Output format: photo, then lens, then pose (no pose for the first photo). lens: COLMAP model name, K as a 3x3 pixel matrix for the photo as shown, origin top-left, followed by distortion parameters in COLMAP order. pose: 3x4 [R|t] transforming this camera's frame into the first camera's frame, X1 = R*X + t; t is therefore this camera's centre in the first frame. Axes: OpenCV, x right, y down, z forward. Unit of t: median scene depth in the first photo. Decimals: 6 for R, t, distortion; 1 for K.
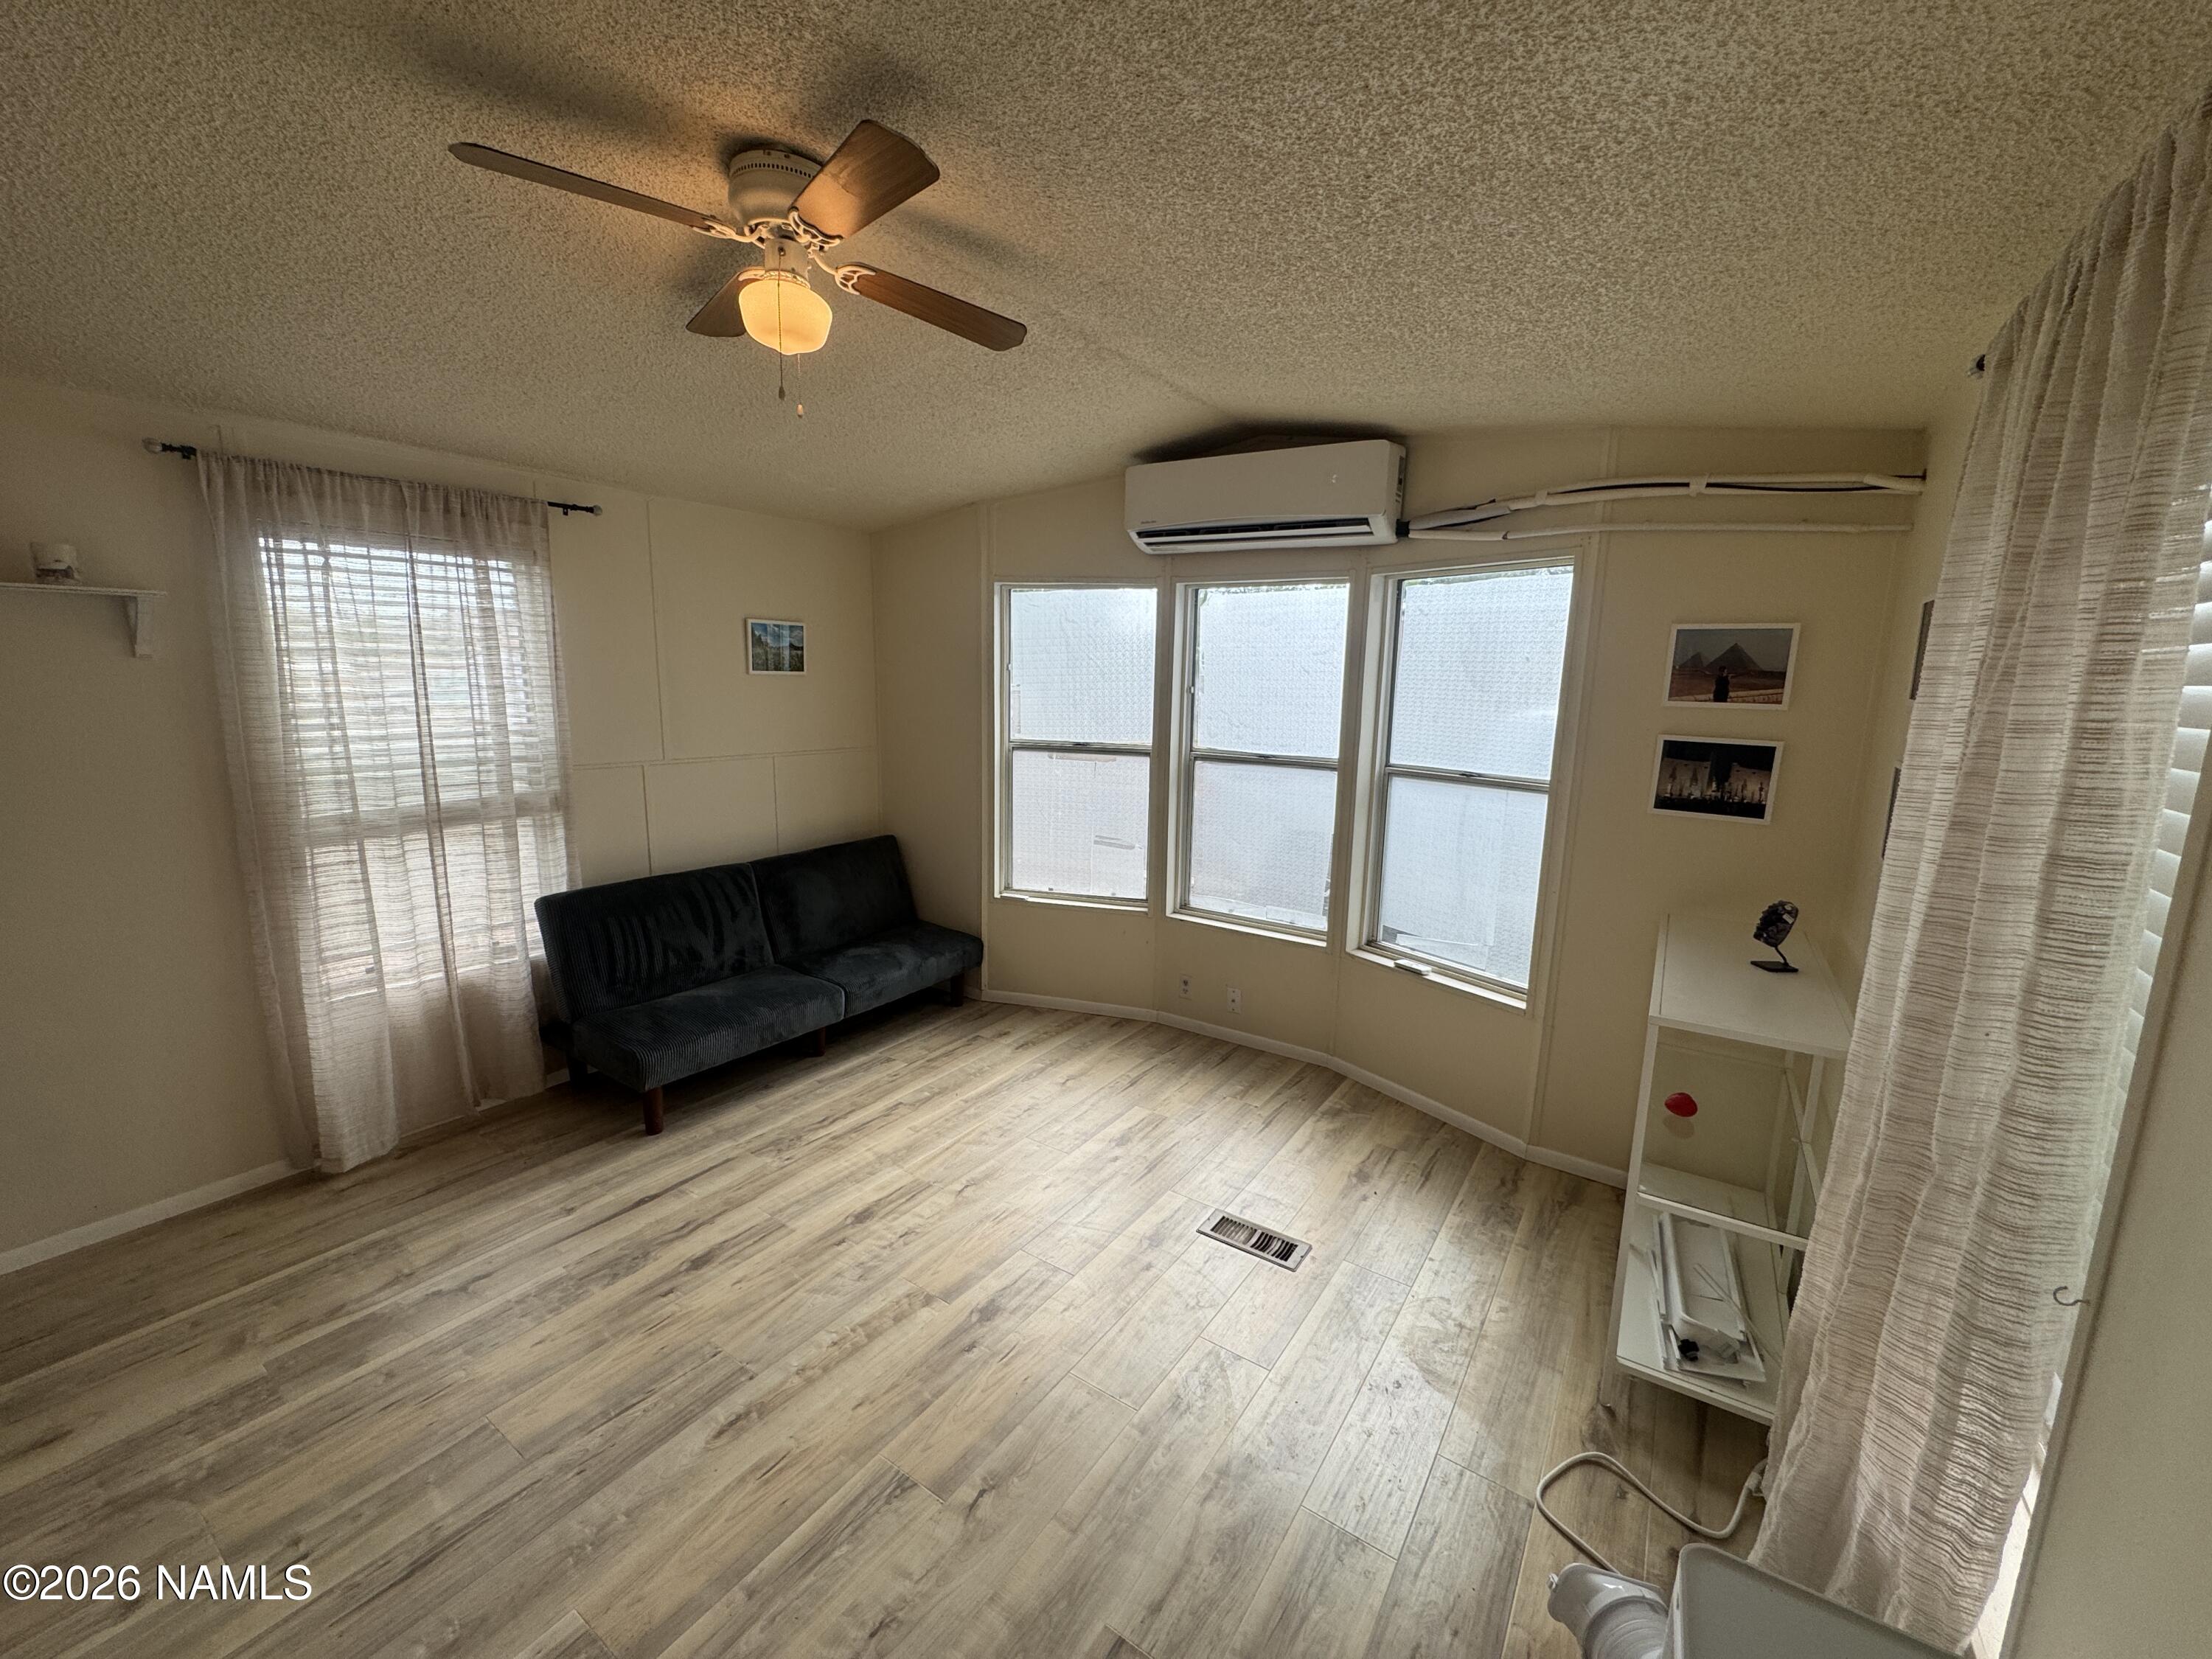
lens RADIAL K [[885.2, 0, 1103.6], [0, 885.2, 829.1], [0, 0, 1]] dist [-0.001888, 0.000144]
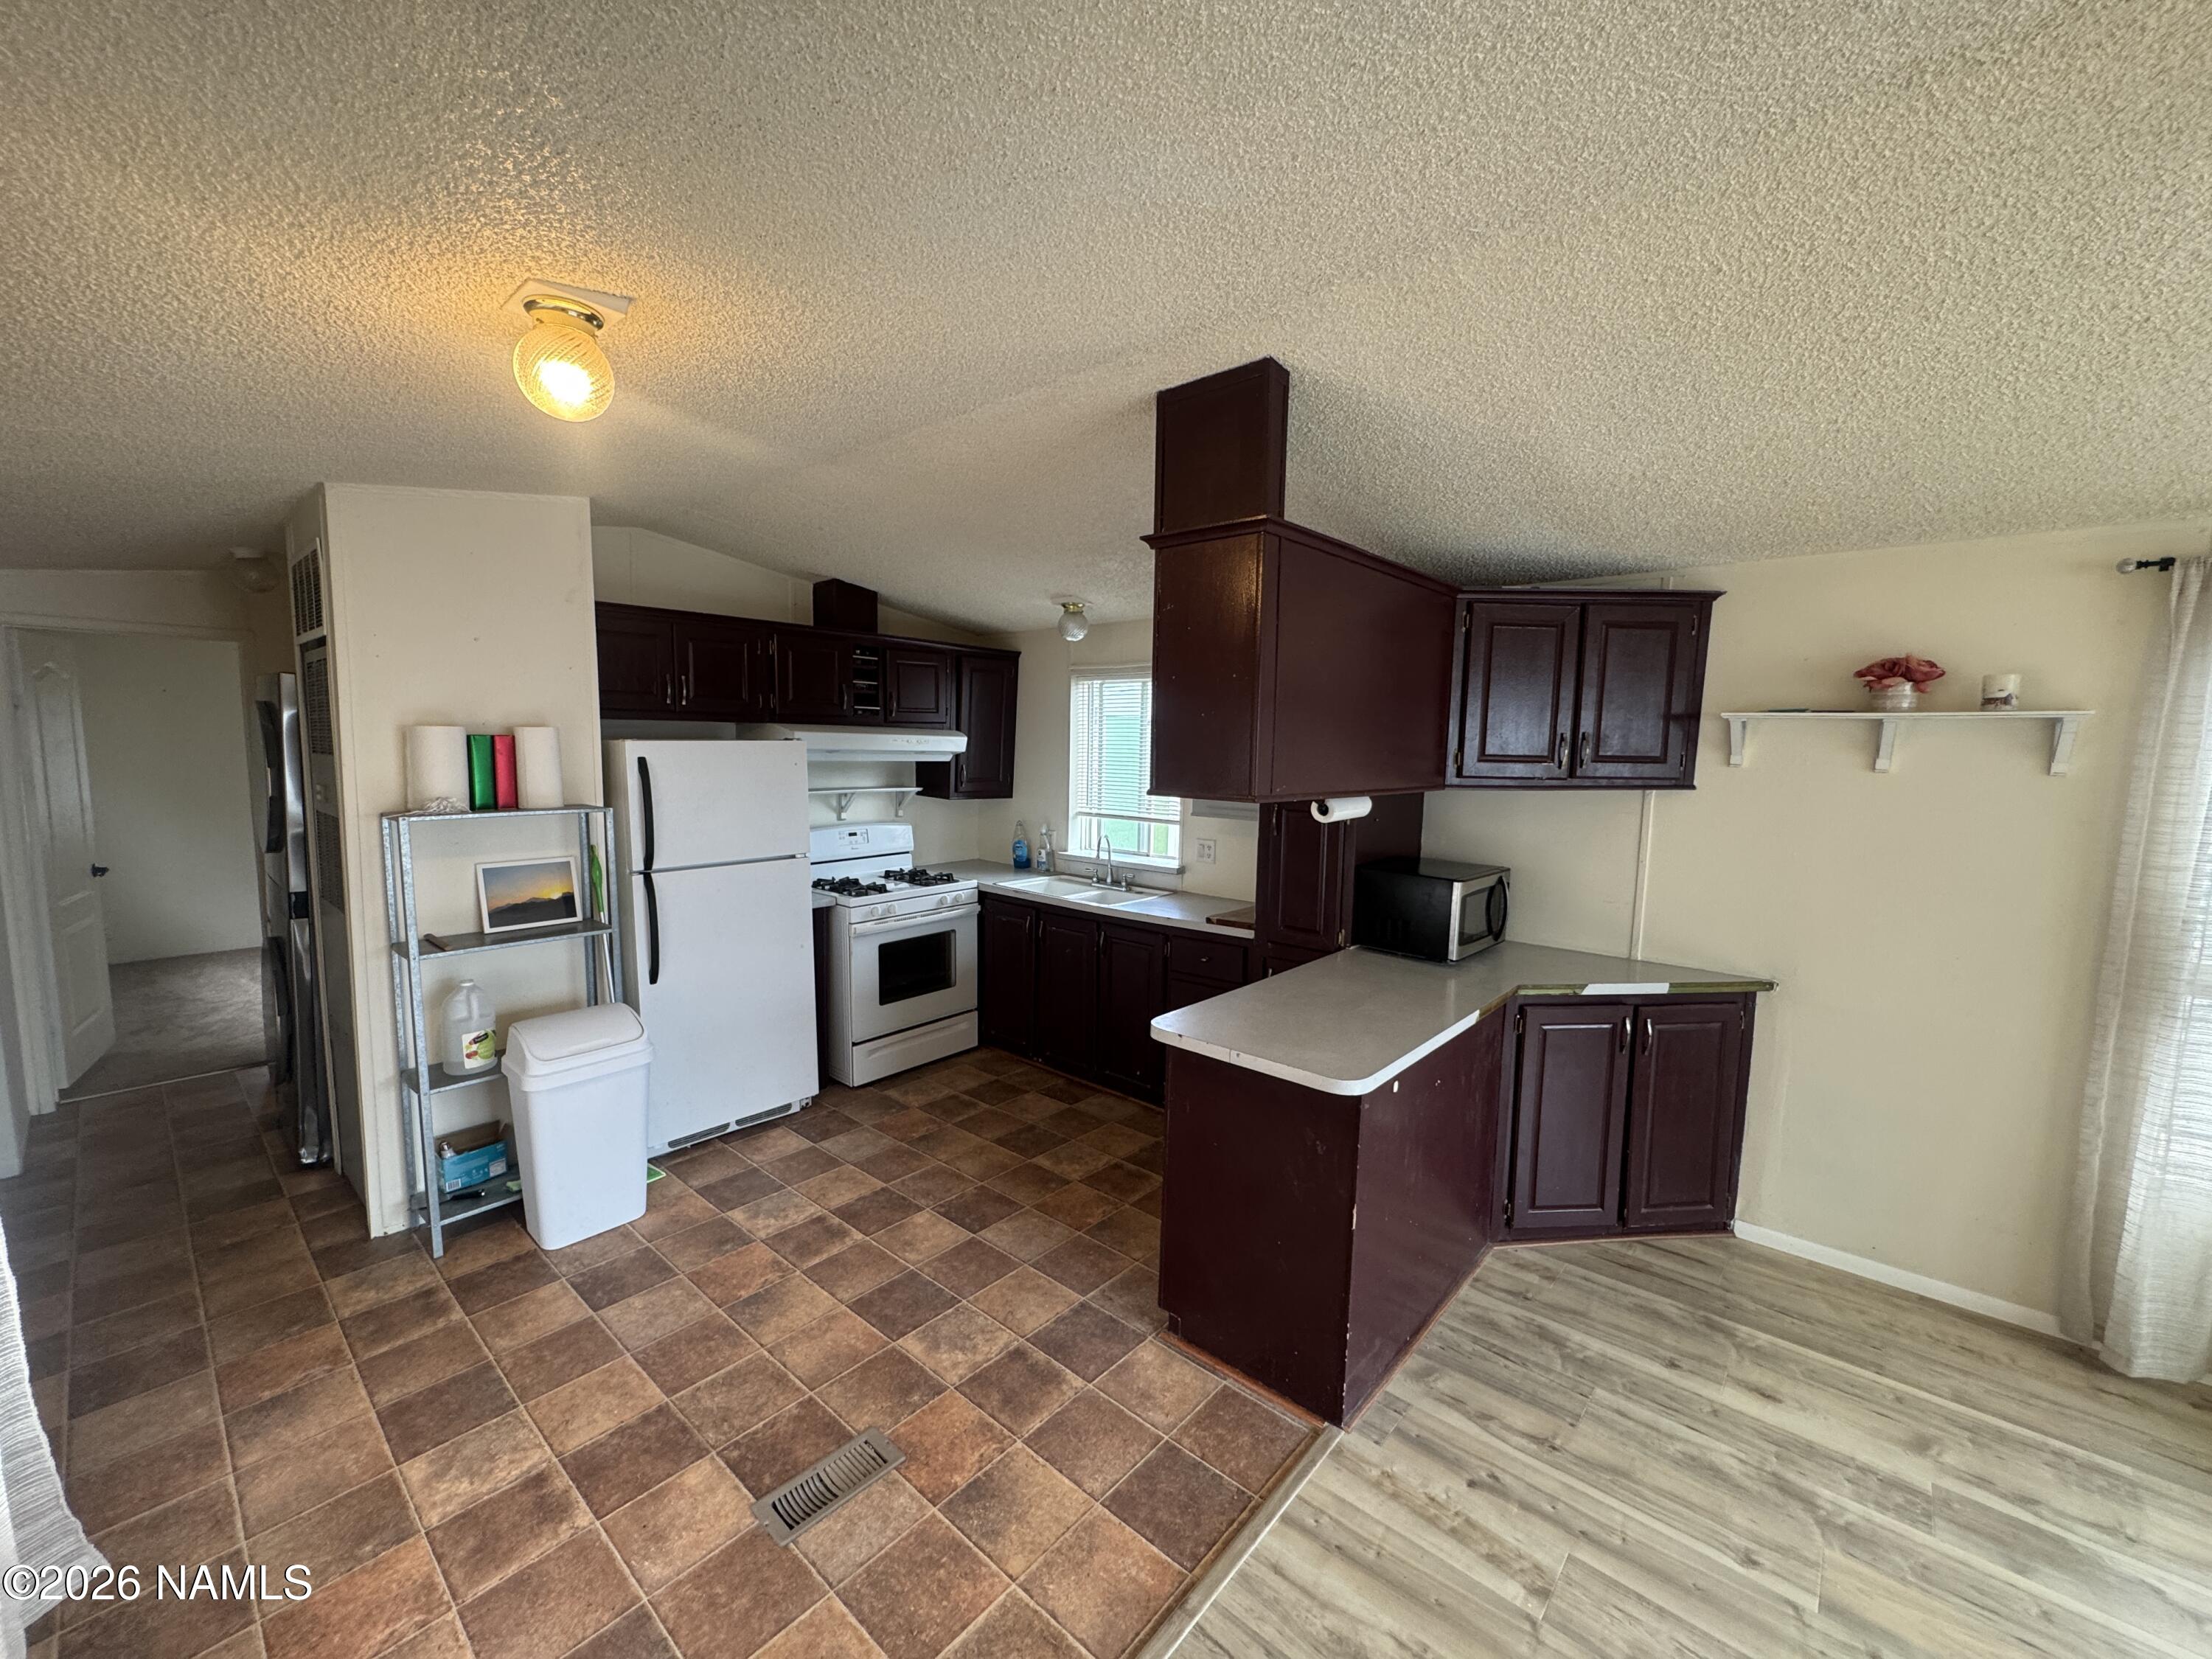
lens RADIAL K [[885.2, 0, 1103.6], [0, 885.2, 829.1], [0, 0, 1]] dist [-0.001888, 0.000144]
pose [[-0.129053, 0.078310, -0.988541, 0.060573], [-0.191307, 0.976184, 0.102306, -0.022173], [0.973009, 0.202317, -0.110998, 0.041487]]
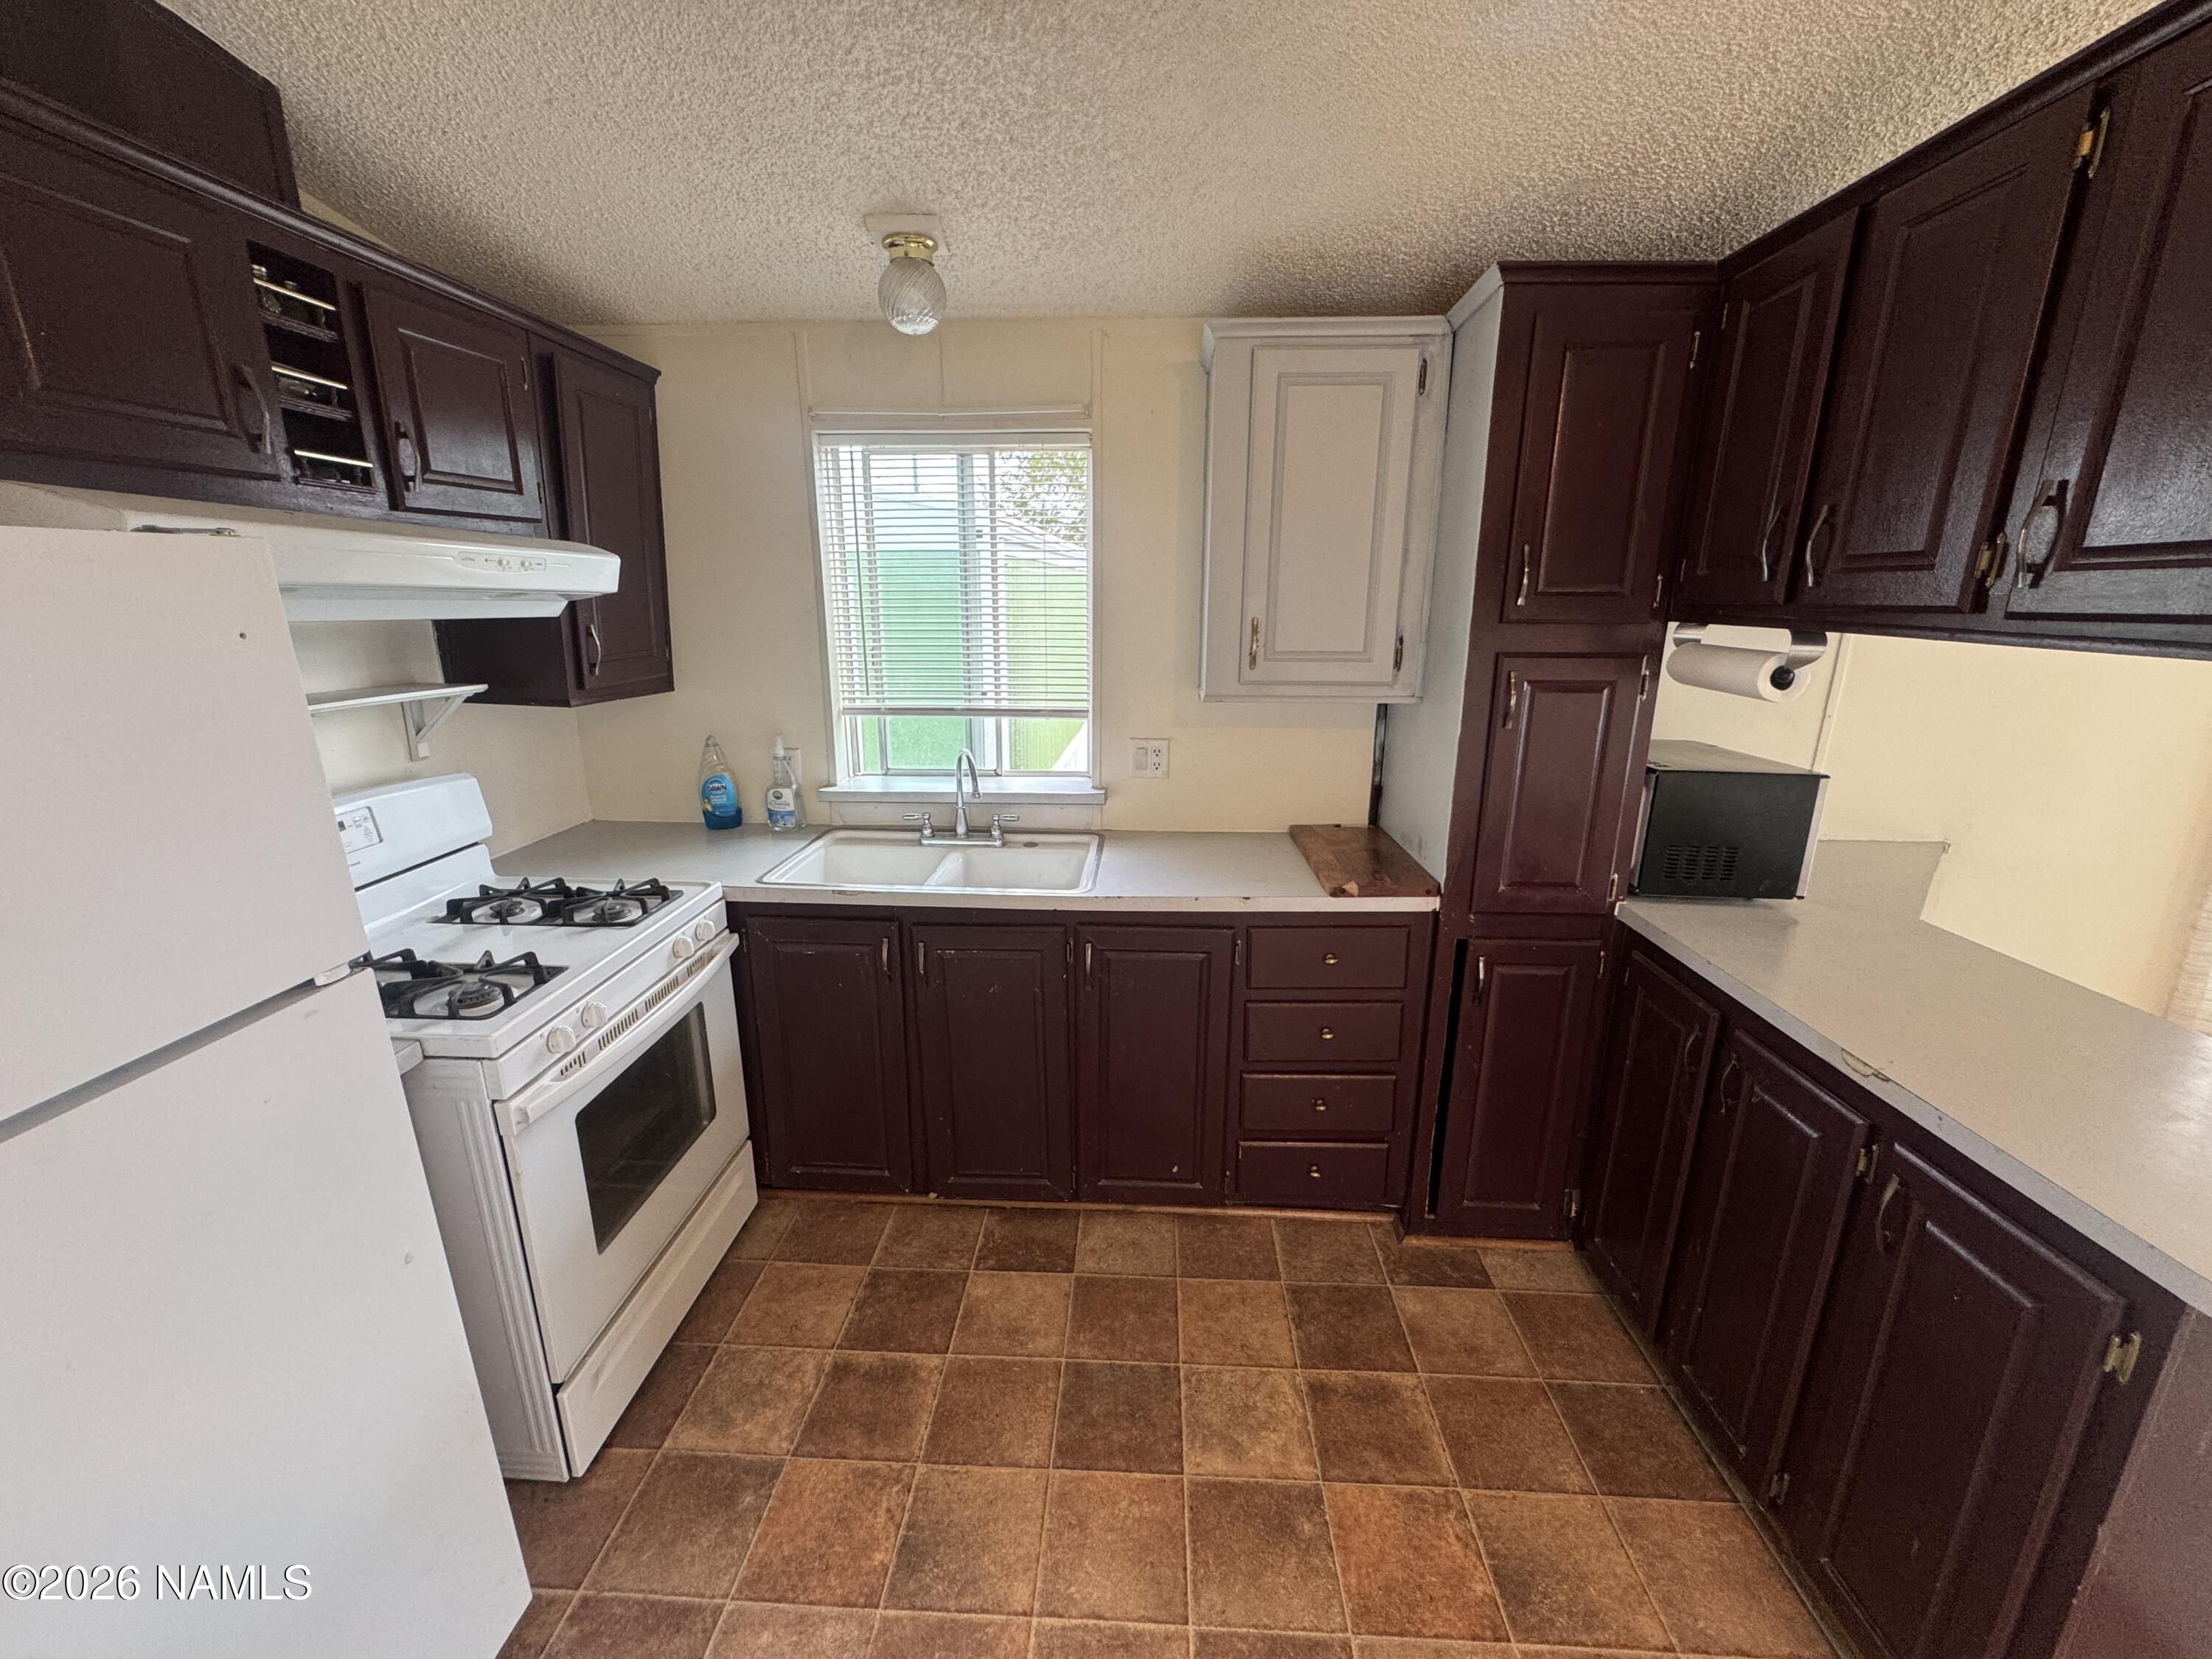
lens RADIAL K [[885.2, 0, 1103.6], [0, 885.2, 829.1], [0, 0, 1]] dist [-0.001888, 0.000144]
pose [[0.513235, 0.200815, -0.834424, -0.736718], [-0.142339, 0.978693, 0.147986, 0.082154], [0.846363, 0.042819, 0.530883, -0.469687]]
